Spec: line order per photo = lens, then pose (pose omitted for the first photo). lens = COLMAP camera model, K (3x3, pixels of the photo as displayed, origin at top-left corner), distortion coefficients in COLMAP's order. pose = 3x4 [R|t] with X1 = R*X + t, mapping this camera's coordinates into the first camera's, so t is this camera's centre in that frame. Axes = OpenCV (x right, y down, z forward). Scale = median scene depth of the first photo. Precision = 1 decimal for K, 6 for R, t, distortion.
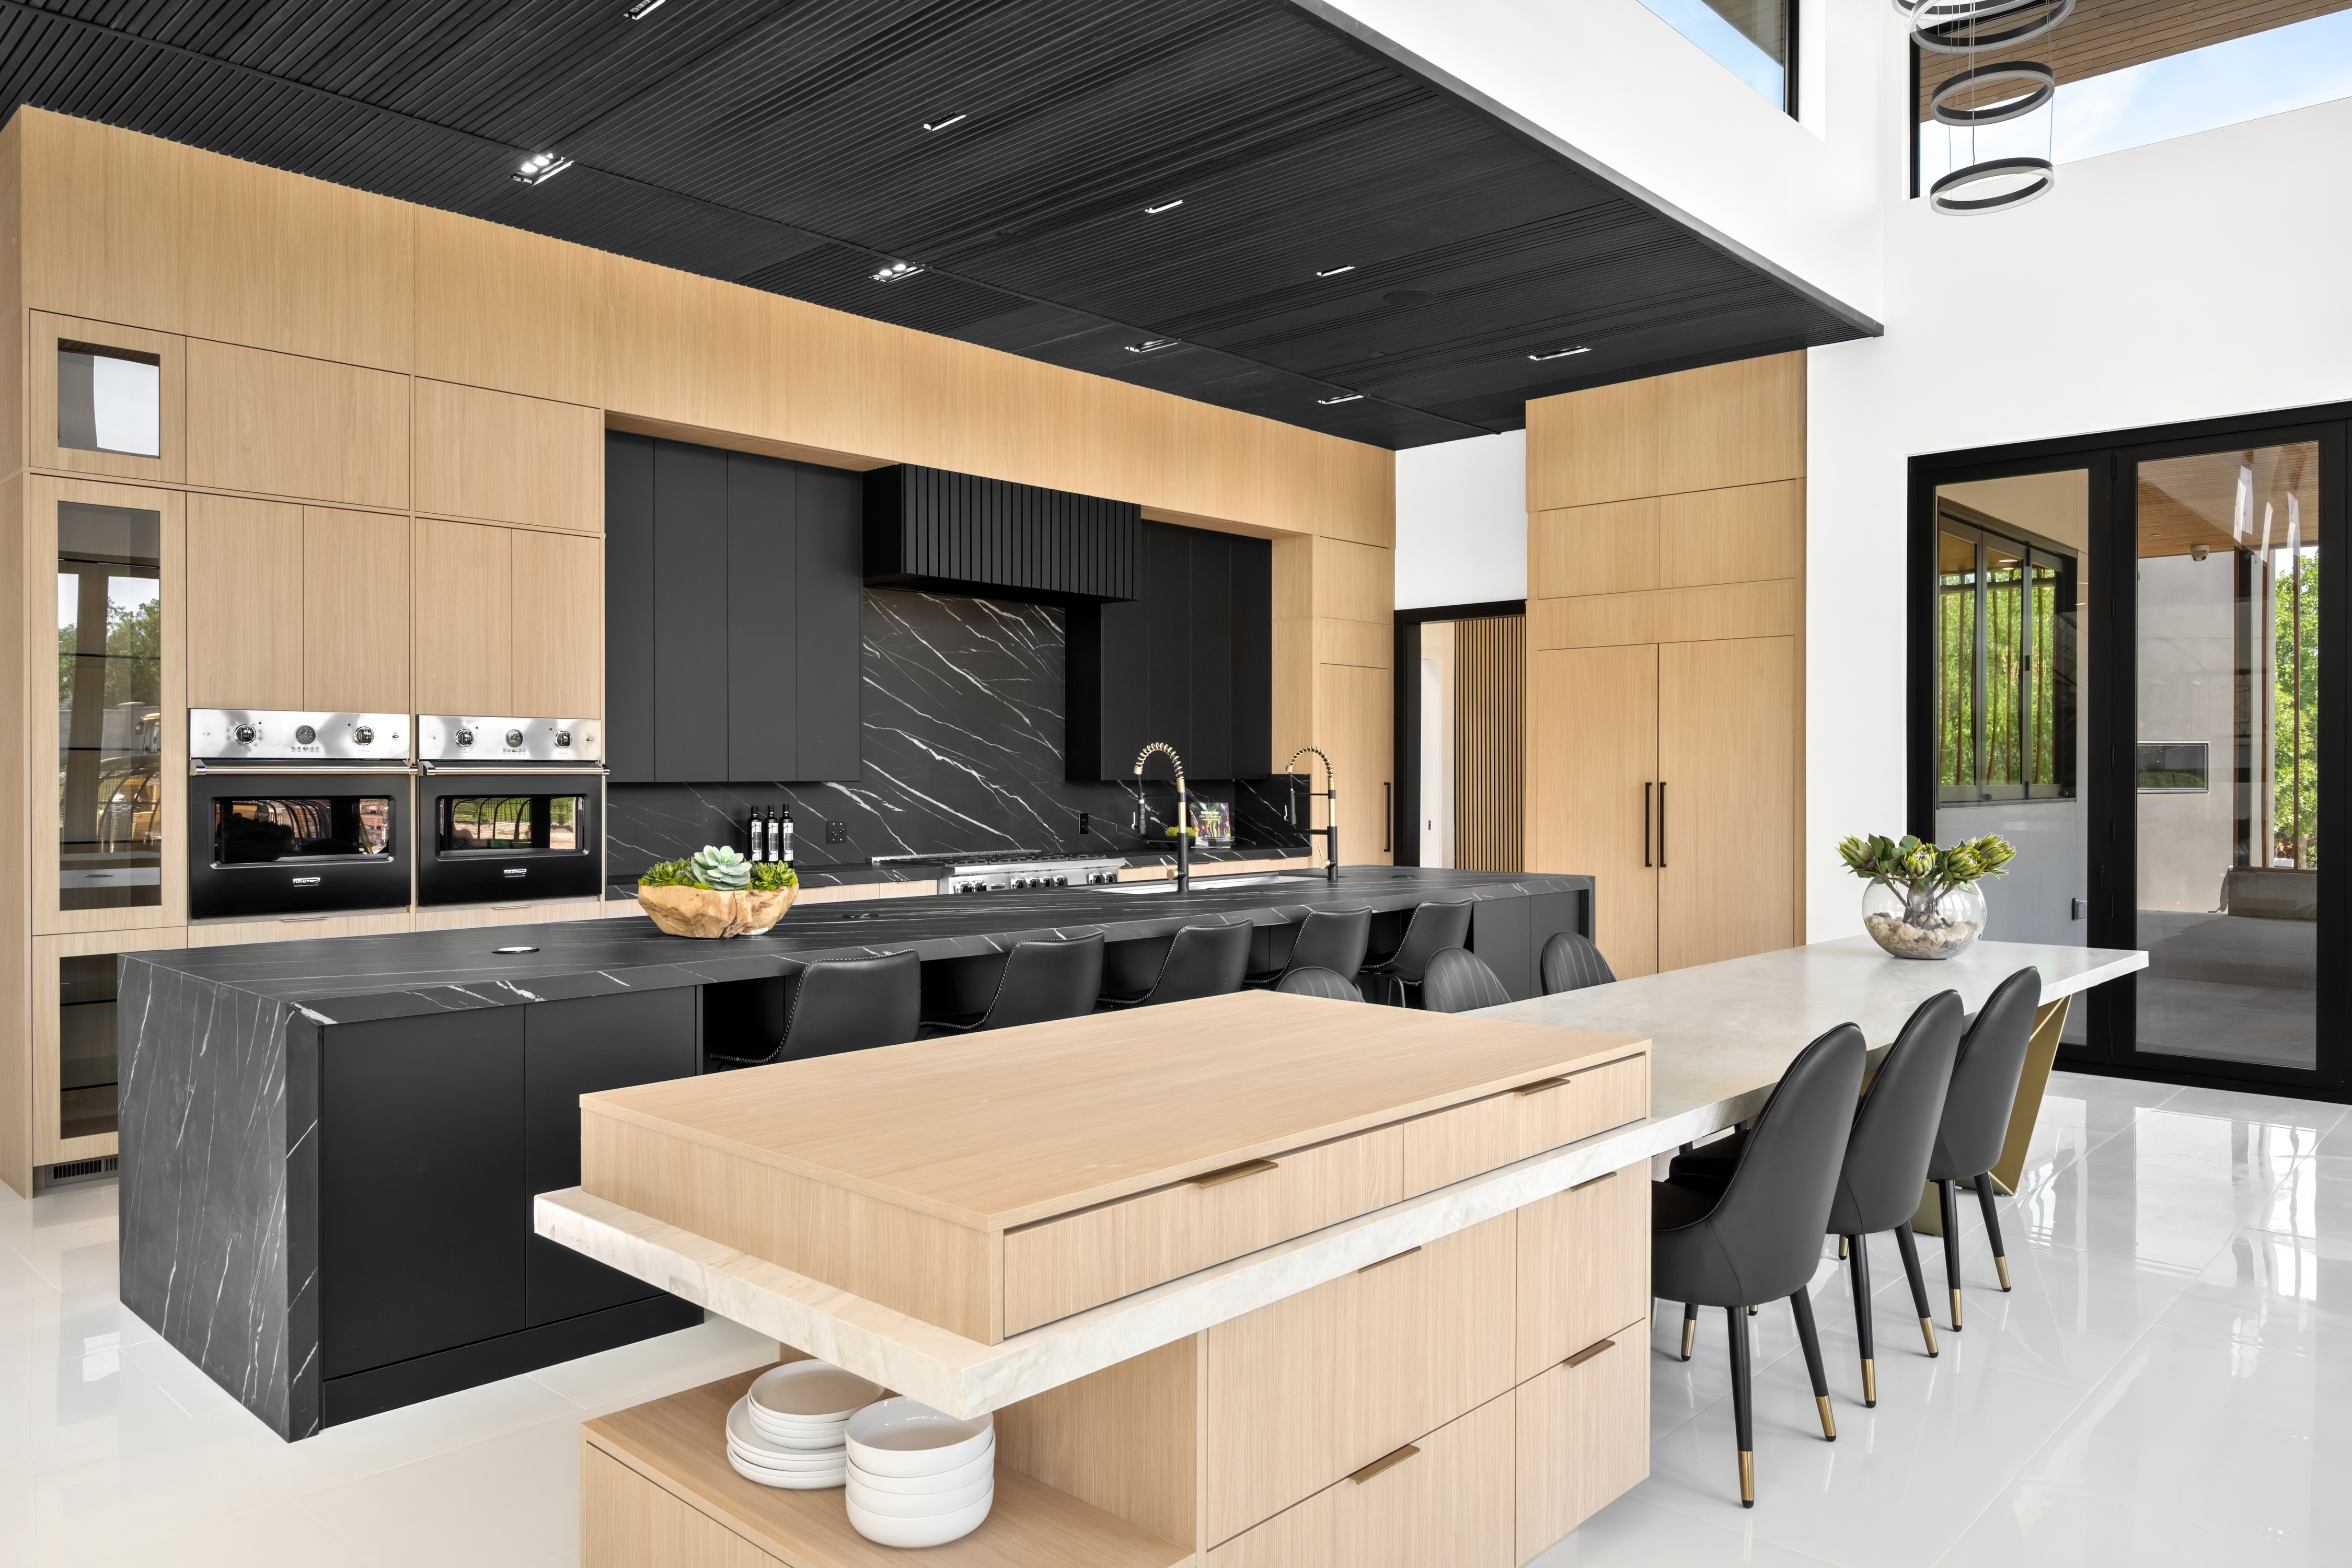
lens RADIAL K [[1584.9, 0, 1176.0], [0, 1584.9, 784.0], [0, 0, 1]] dist [-0.000351, -0.006125]
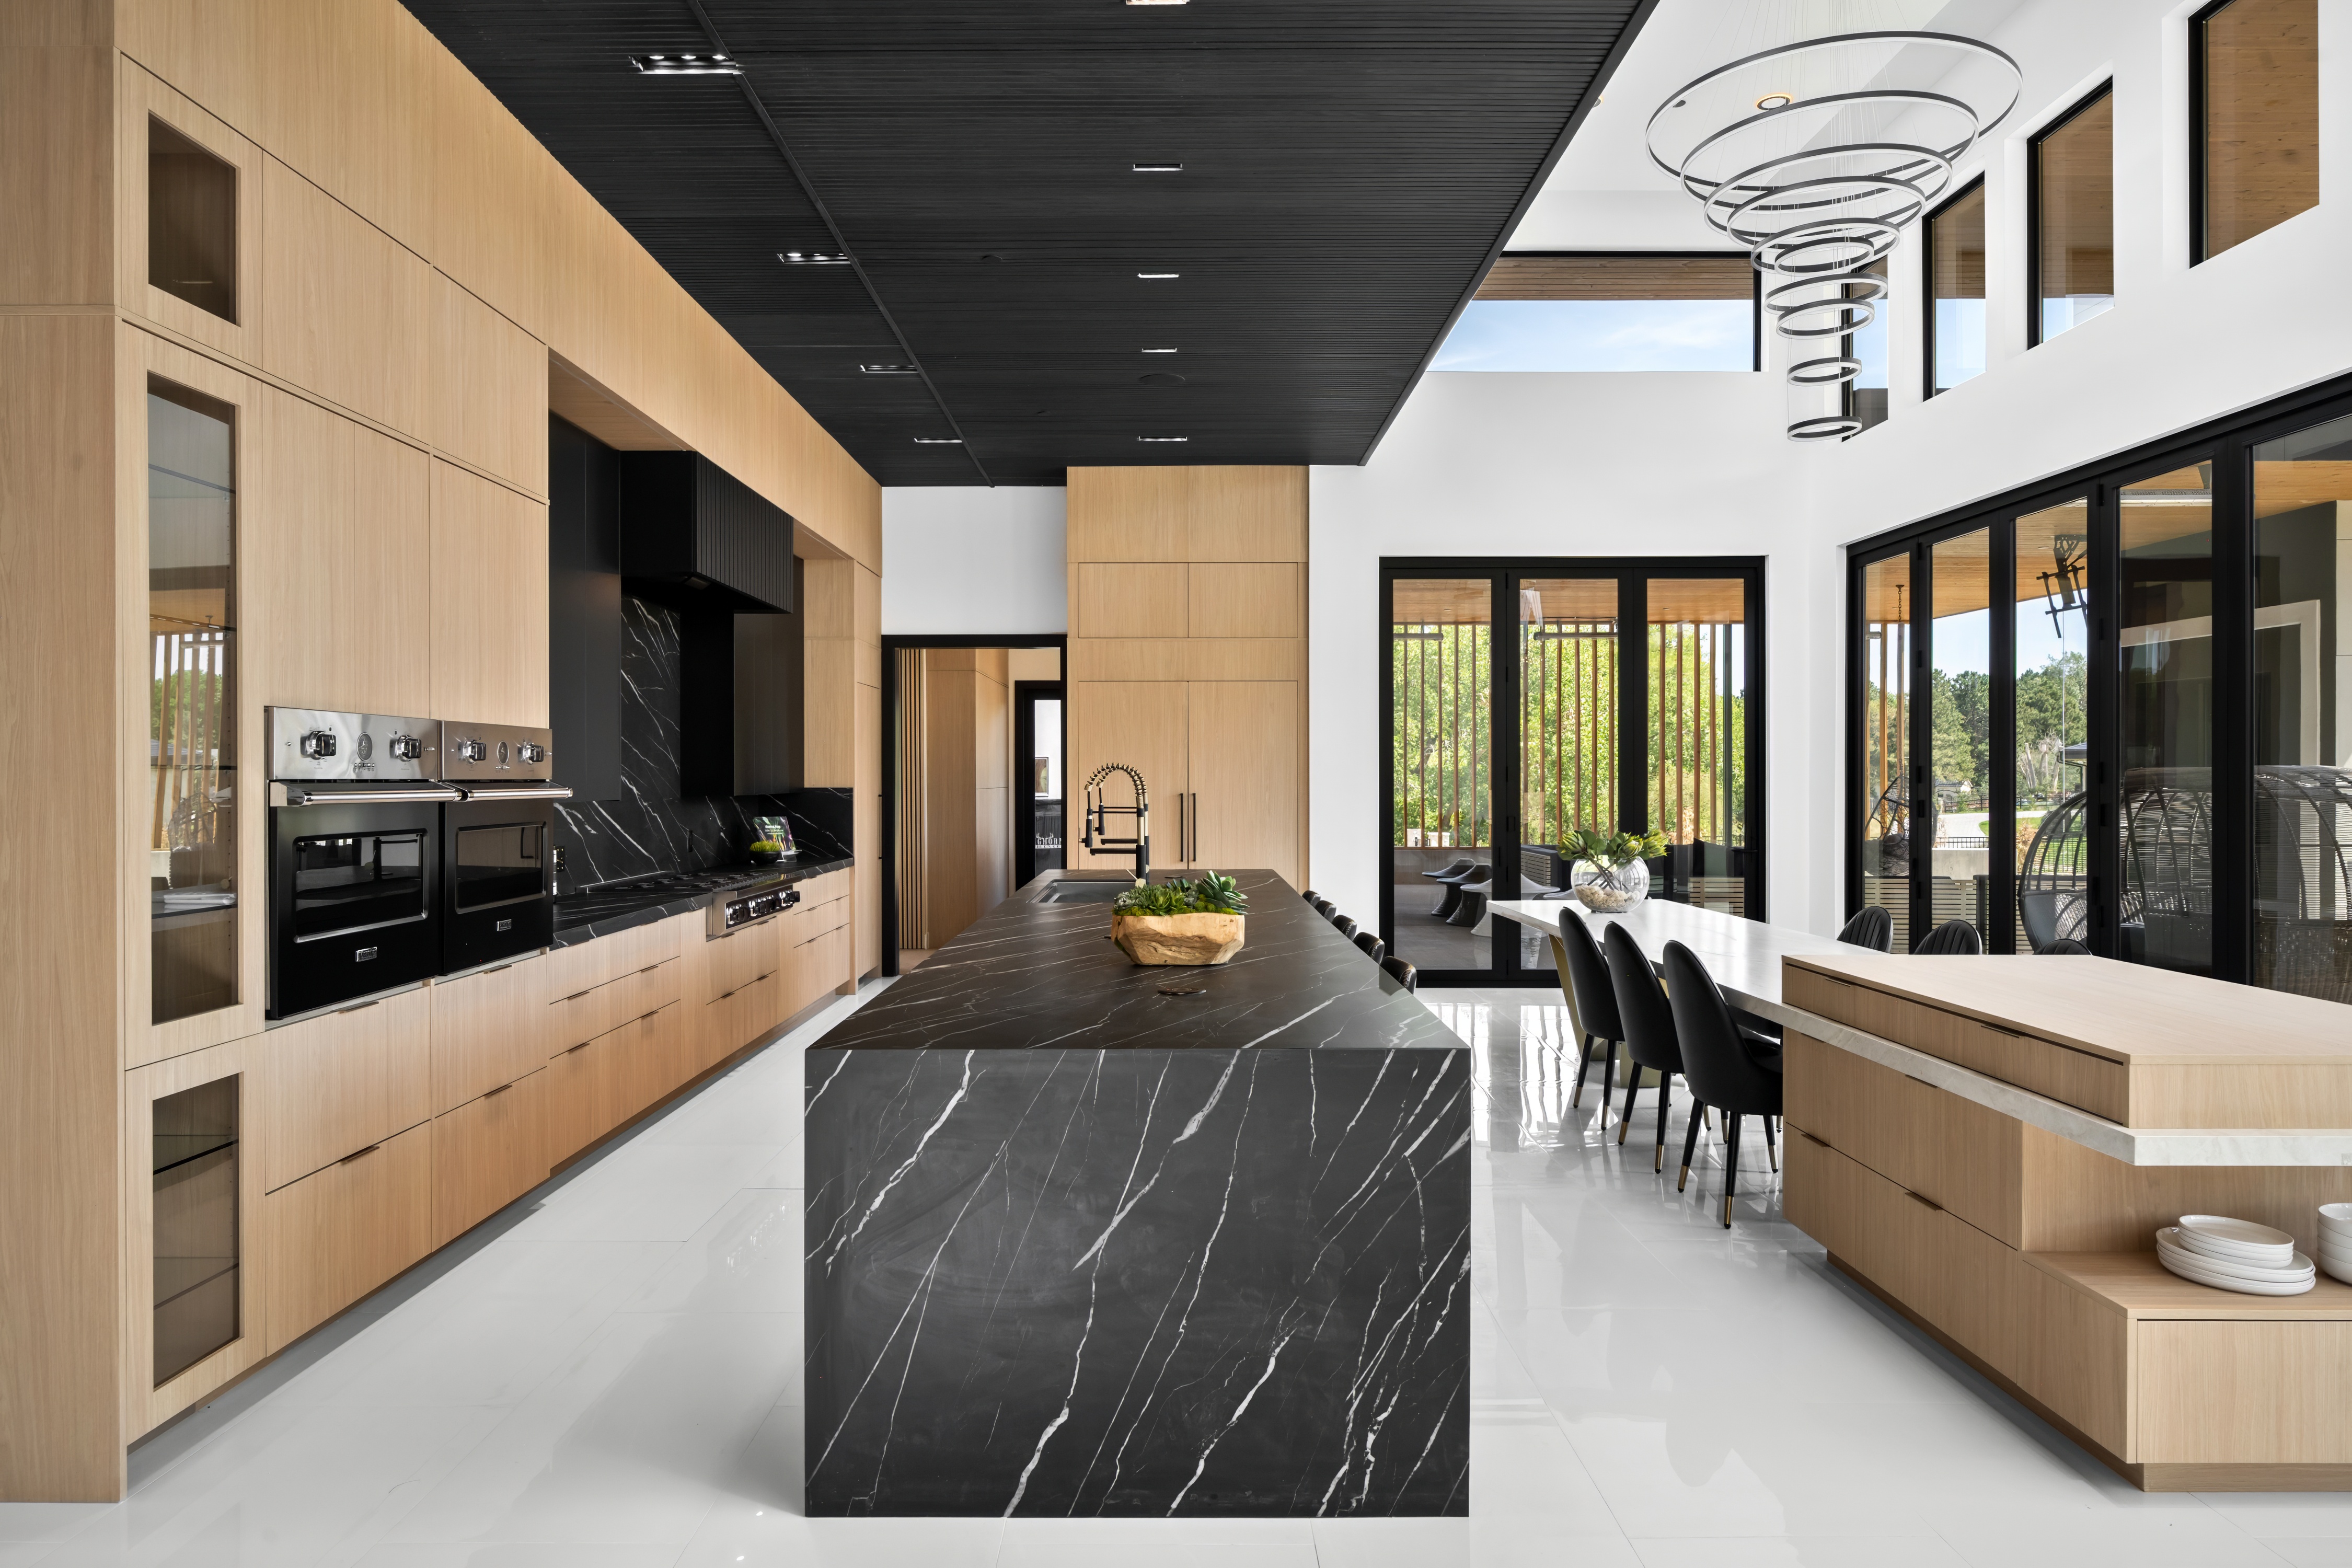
lens RADIAL K [[1437.3, 0, 1176.0], [0, 1437.3, 784.0], [0, 0, 1]] dist [-0.004505, 0.000510]
pose [[0.731291, -0.004876, 0.682049, -0.561764], [0.007547, 0.999971, -0.000943, -0.008346], [-0.682024, 0.005837, 0.731306, 0.218213]]
